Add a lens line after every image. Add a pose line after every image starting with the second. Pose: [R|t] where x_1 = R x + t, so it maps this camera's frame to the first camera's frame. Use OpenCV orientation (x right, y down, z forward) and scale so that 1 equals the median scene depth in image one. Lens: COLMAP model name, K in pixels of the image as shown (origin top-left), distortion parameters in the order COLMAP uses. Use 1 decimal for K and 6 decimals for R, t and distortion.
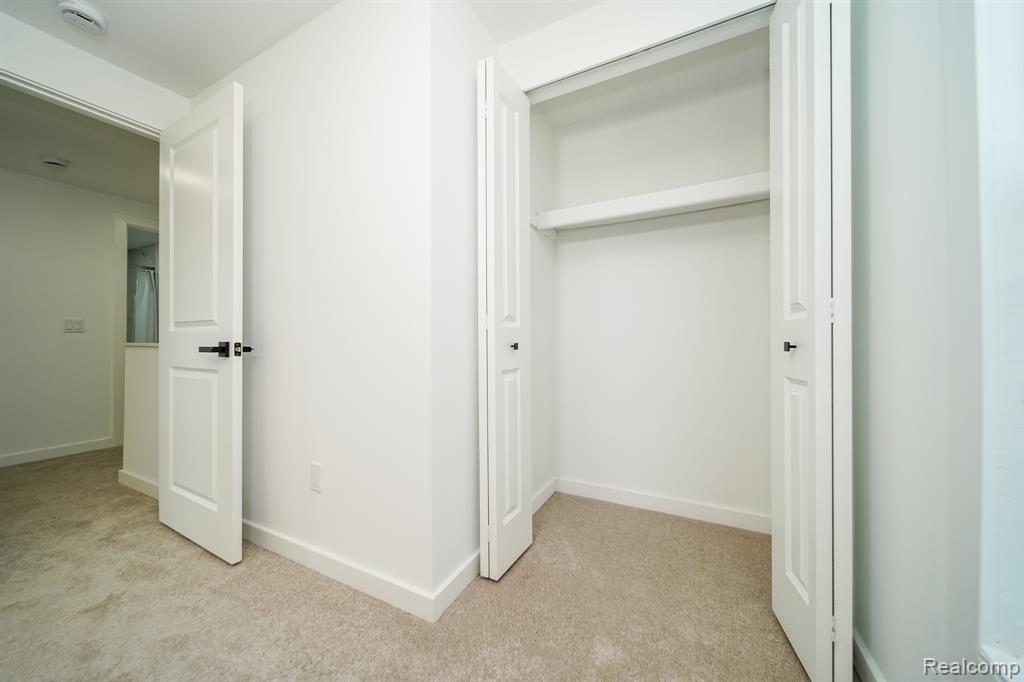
lens RADIAL K [[360.6, 0, 510.9], [0, 360.6, 342.8], [0, 0, 1]] dist [-0.000956, -0.000261]
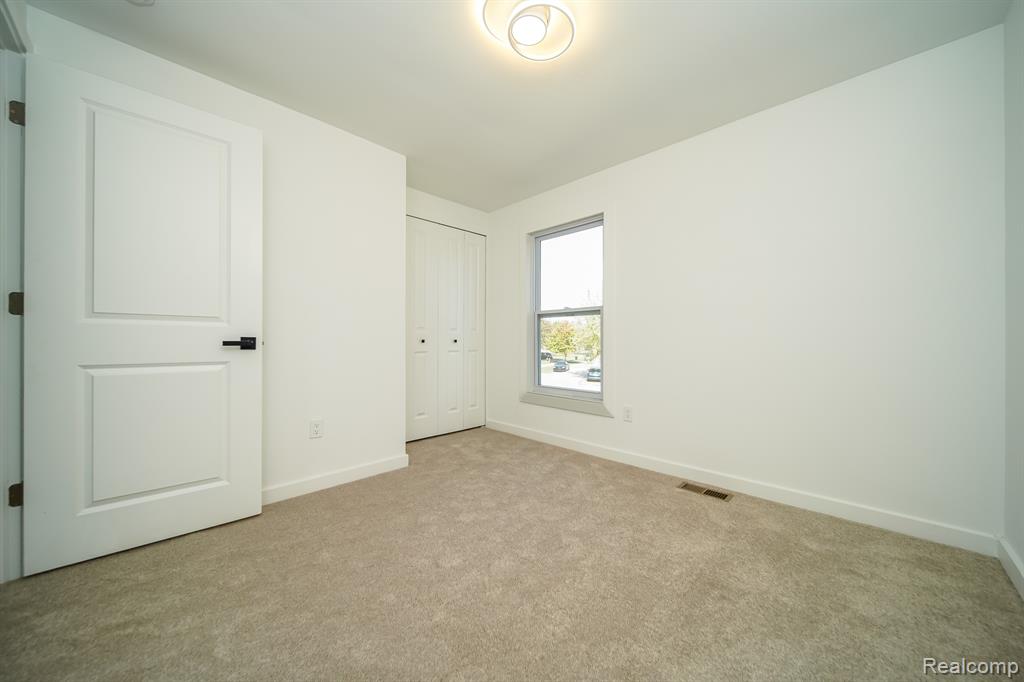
lens RADIAL K [[360.6, 0, 510.9], [0, 360.6, 342.8], [0, 0, 1]] dist [-0.000956, -0.000261]
pose [[0.302019, -0.003494, 0.953295, -1.675407], [-0.006175, 0.999965, 0.005621, 0.004584], [-0.953282, -0.007584, 0.301987, -0.209619]]
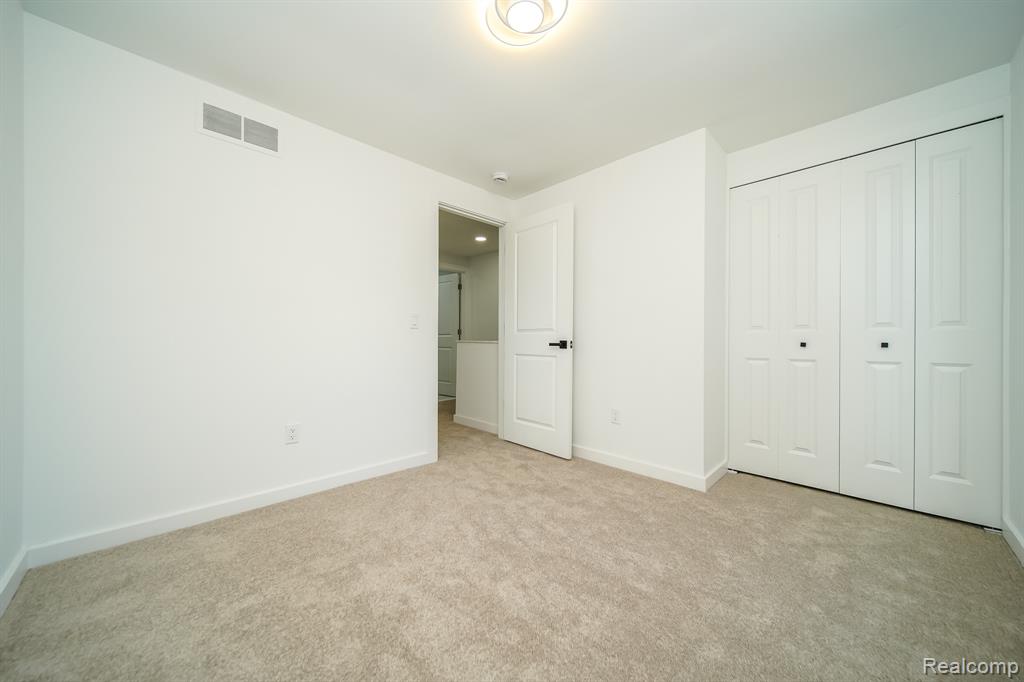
lens RADIAL K [[360.6, 0, 510.9], [0, 360.6, 342.8], [0, 0, 1]] dist [-0.000956, -0.000261]
pose [[0.948582, 0.006742, -0.316459, -0.458239], [-0.005216, 0.999970, 0.005667, 0.000074], [0.316487, -0.003725, 0.948589, -0.852536]]
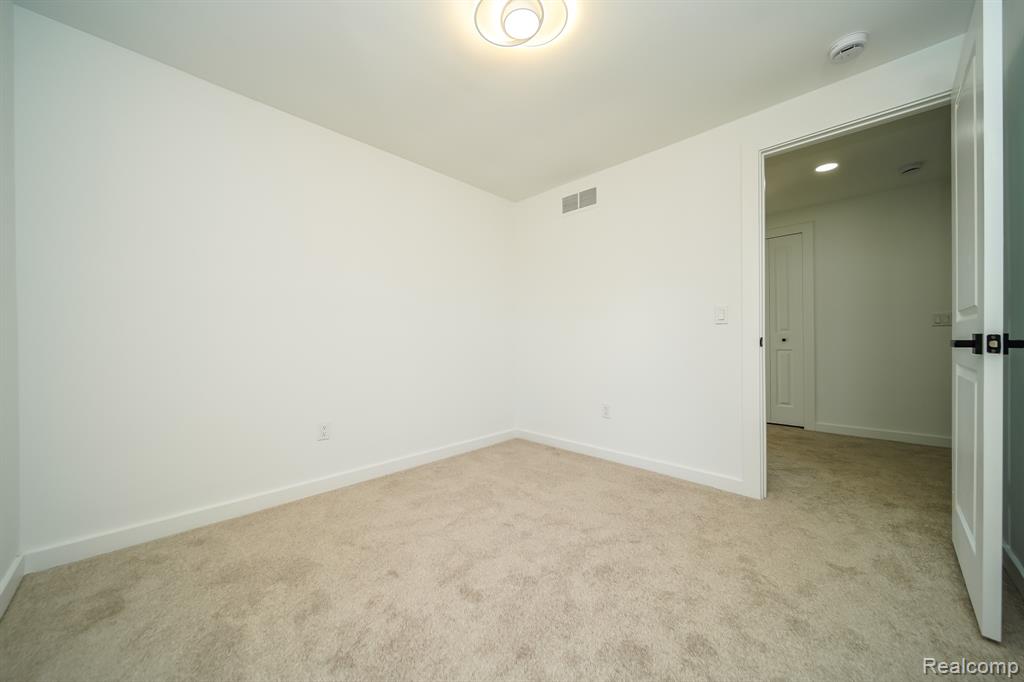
lens RADIAL K [[360.6, 0, 510.9], [0, 360.6, 342.8], [0, 0, 1]] dist [-0.000956, -0.000261]
pose [[-0.296173, 0.007722, -0.955103, 0.203972], [0.008734, 0.999947, 0.005376, 0.003877], [0.955094, -0.006750, -0.296225, 0.292973]]
